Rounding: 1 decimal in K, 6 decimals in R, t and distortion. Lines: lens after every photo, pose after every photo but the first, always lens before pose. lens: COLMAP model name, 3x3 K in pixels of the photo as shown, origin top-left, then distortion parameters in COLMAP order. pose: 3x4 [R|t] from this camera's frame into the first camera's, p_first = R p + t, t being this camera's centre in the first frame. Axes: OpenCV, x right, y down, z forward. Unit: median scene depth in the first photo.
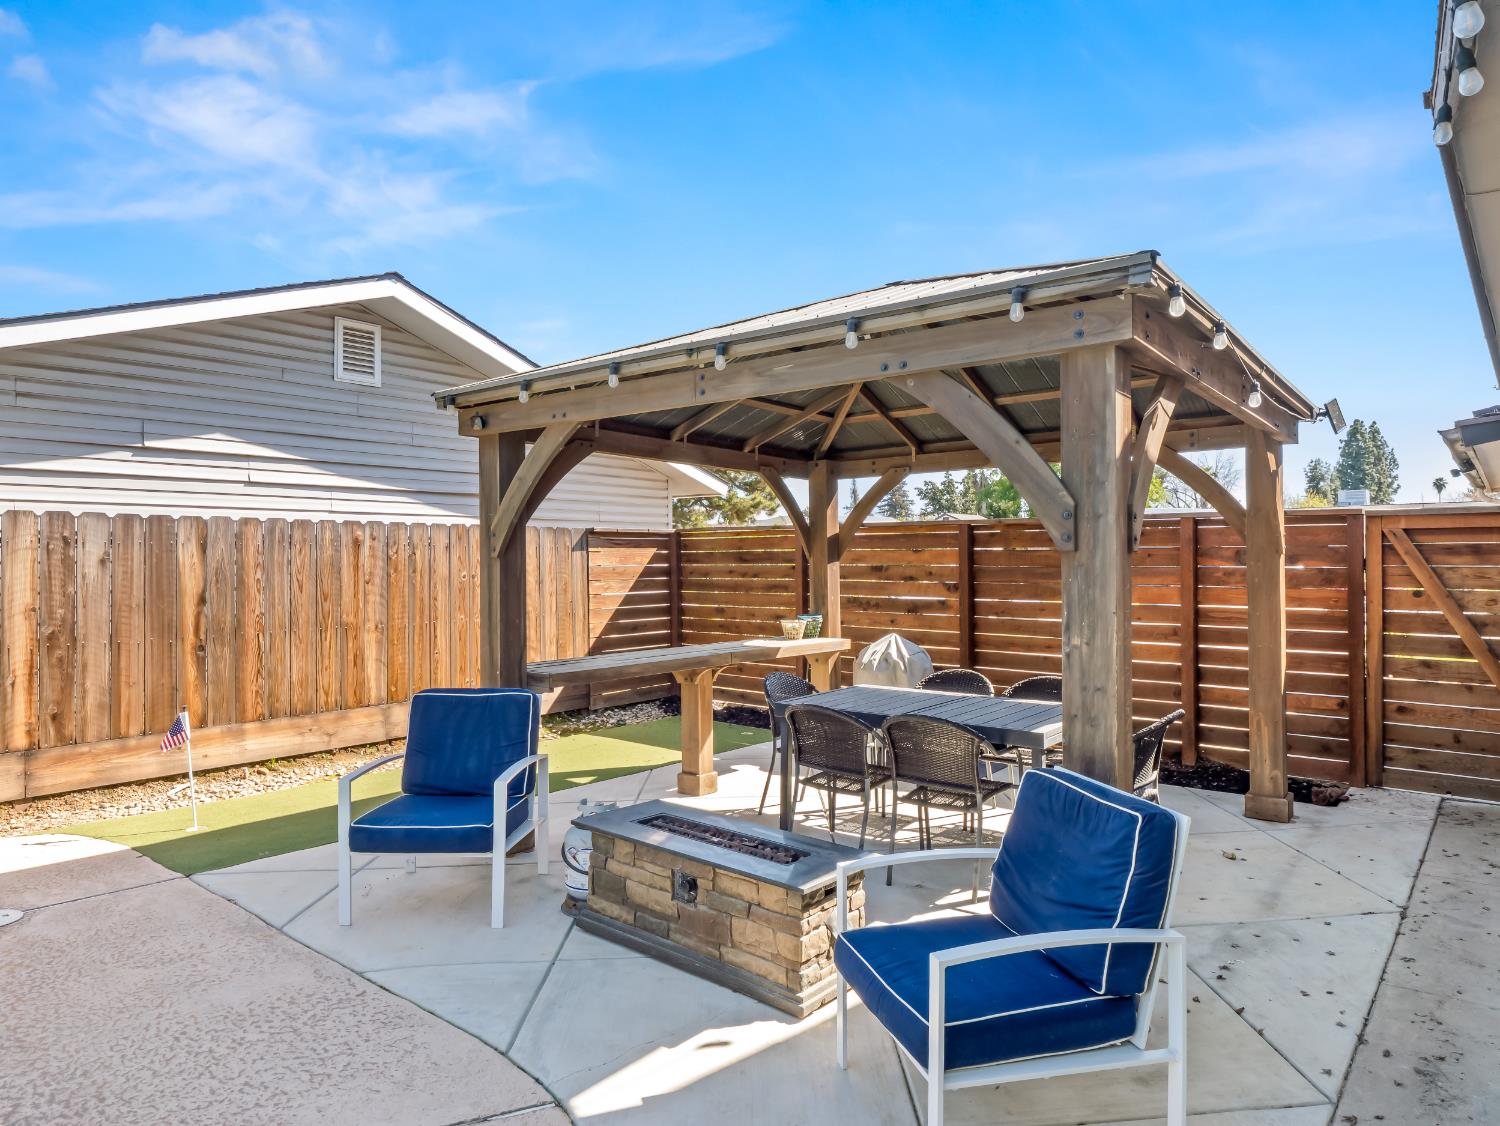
lens RADIAL K [[949.9, 0, 750.5], [0, 949.9, 560.8], [0, 0, 1]] dist [-0.000629, 0.000631]
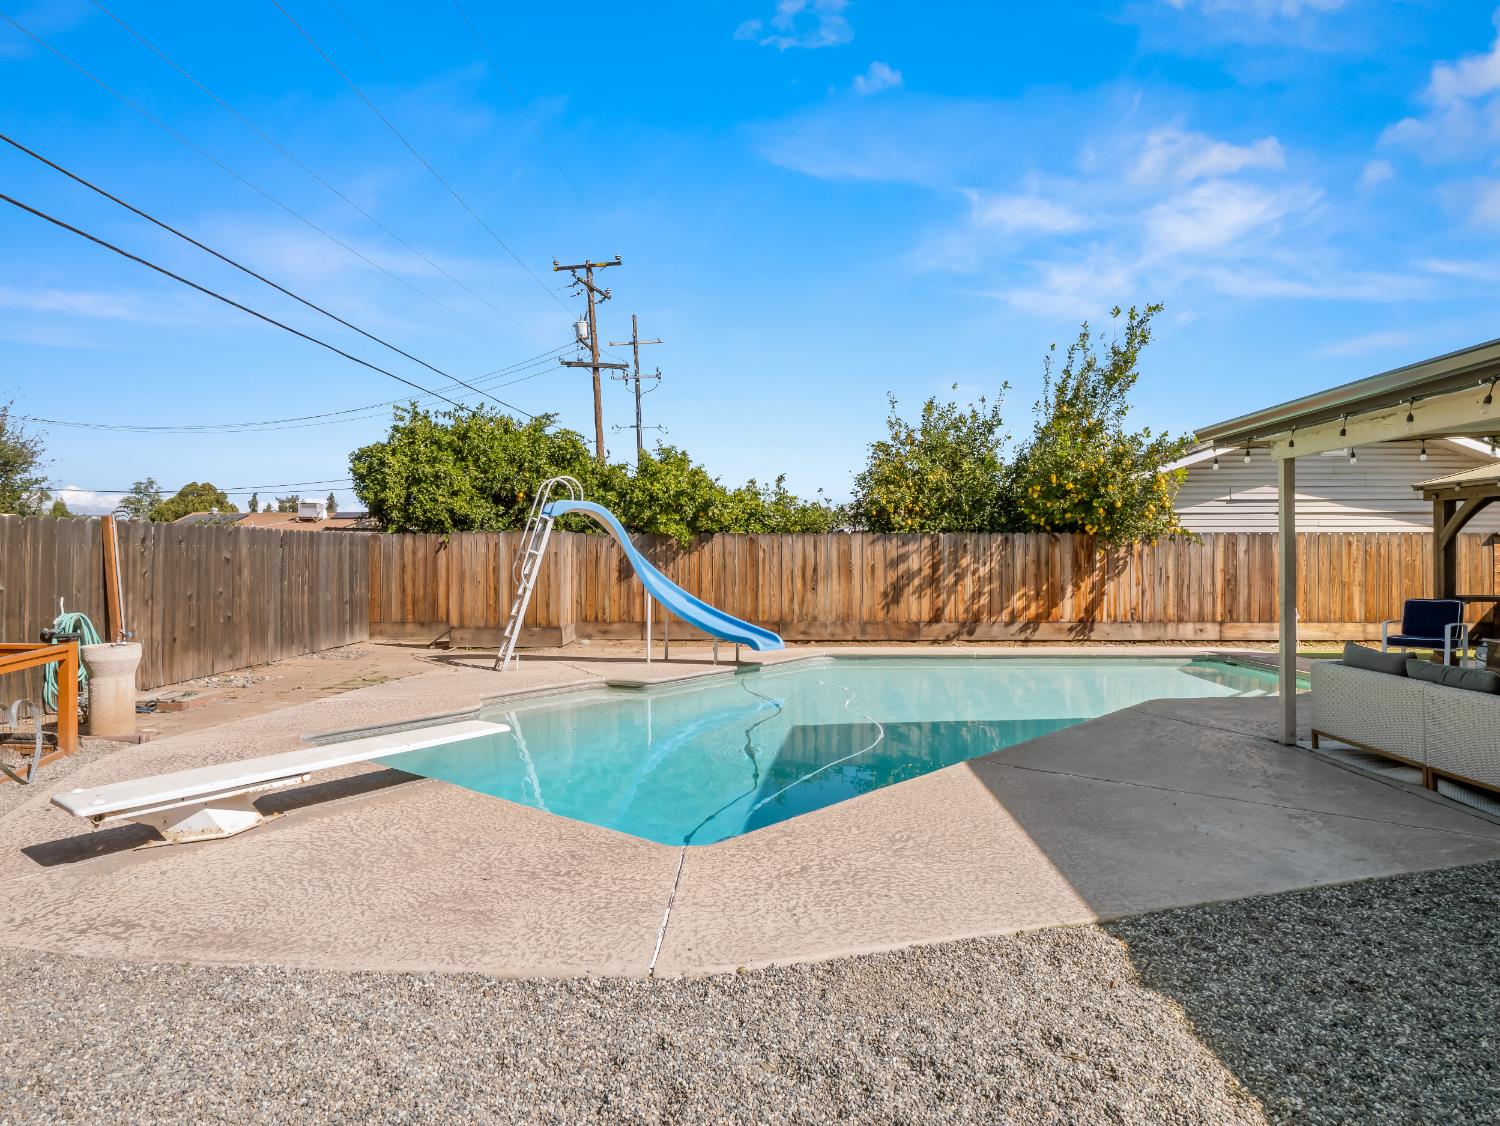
lens RADIAL K [[864.3, 0, 759.3], [0, 864.3, 562.8], [0, 0, 1]] dist [-0.006482, -0.002530]
pose [[0.632623, 0.011244, -0.774379, 0.276661], [-0.003923, 0.999928, 0.011314, 0.009424], [0.774450, -0.004120, 0.632621, -1.447443]]
